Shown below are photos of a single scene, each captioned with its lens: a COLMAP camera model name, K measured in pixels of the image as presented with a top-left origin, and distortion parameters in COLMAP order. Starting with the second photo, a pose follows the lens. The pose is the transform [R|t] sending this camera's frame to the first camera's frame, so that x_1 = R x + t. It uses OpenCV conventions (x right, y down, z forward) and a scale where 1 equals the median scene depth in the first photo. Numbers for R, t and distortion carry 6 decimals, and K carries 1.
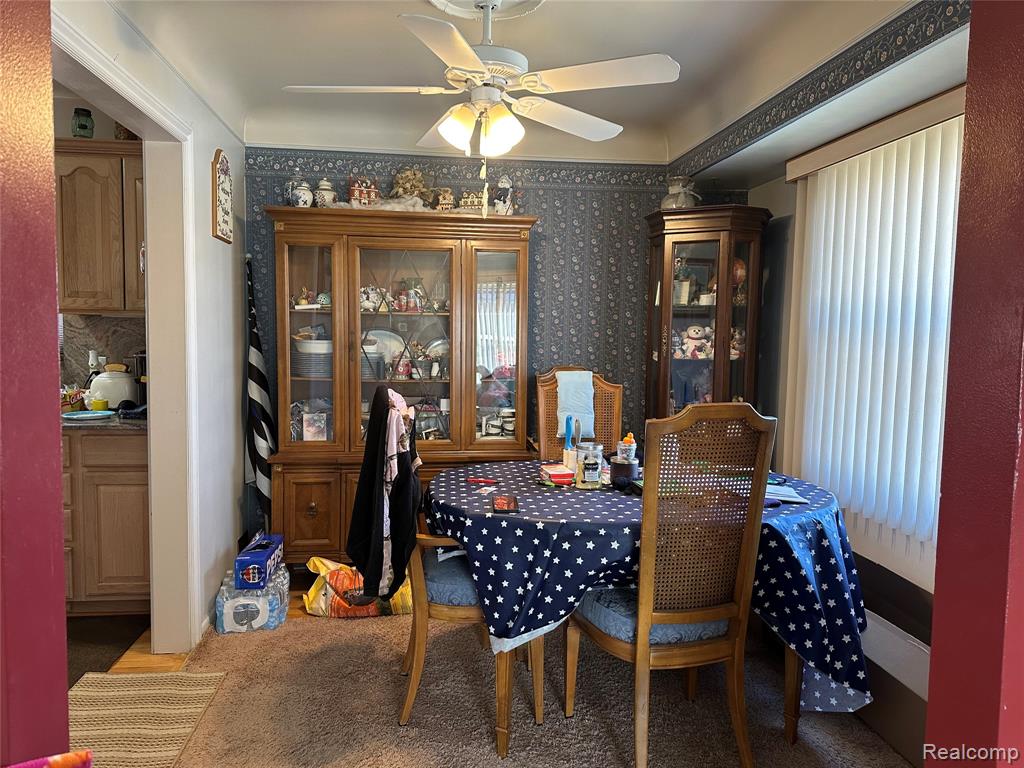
lens RADIAL K [[704.1, 0, 514.9], [0, 704.1, 363.6], [0, 0, 1]] dist [0.117689, -0.179974]
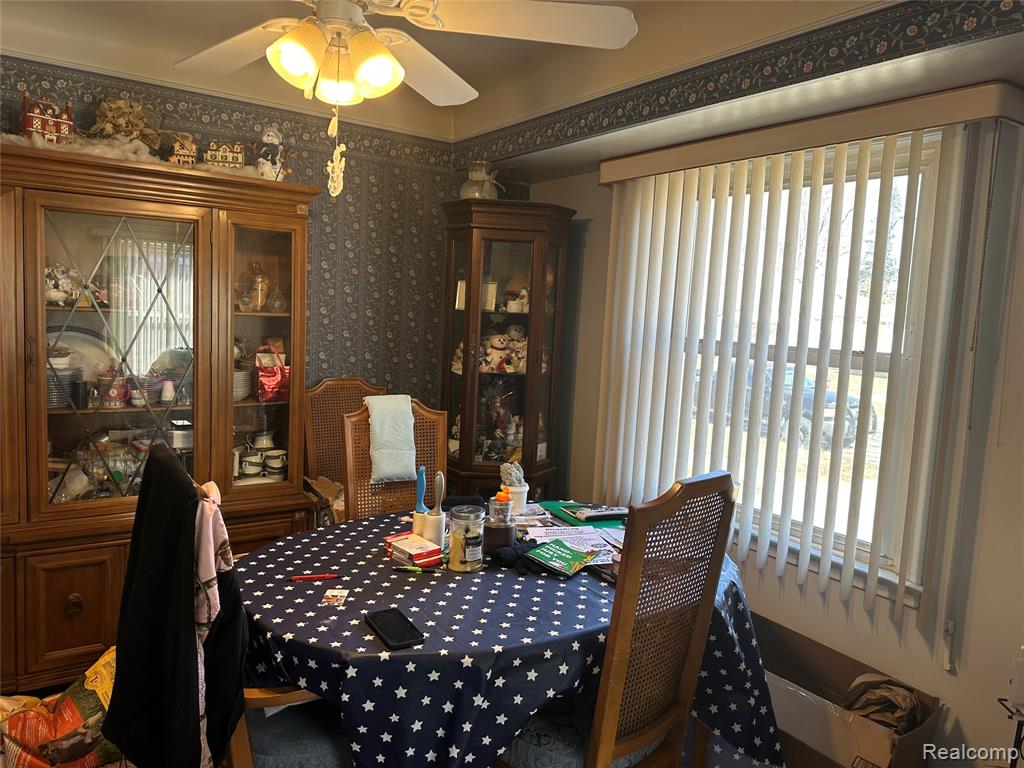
lens RADIAL K [[704.1, 0, 514.9], [0, 704.1, 363.6], [0, 0, 1]] dist [0.117689, -0.179974]
pose [[0.884534, -0.005598, 0.466442, -0.155910], [-0.013223, 0.999225, 0.037068, -0.055518], [-0.466288, -0.038956, 0.883775, 0.236578]]
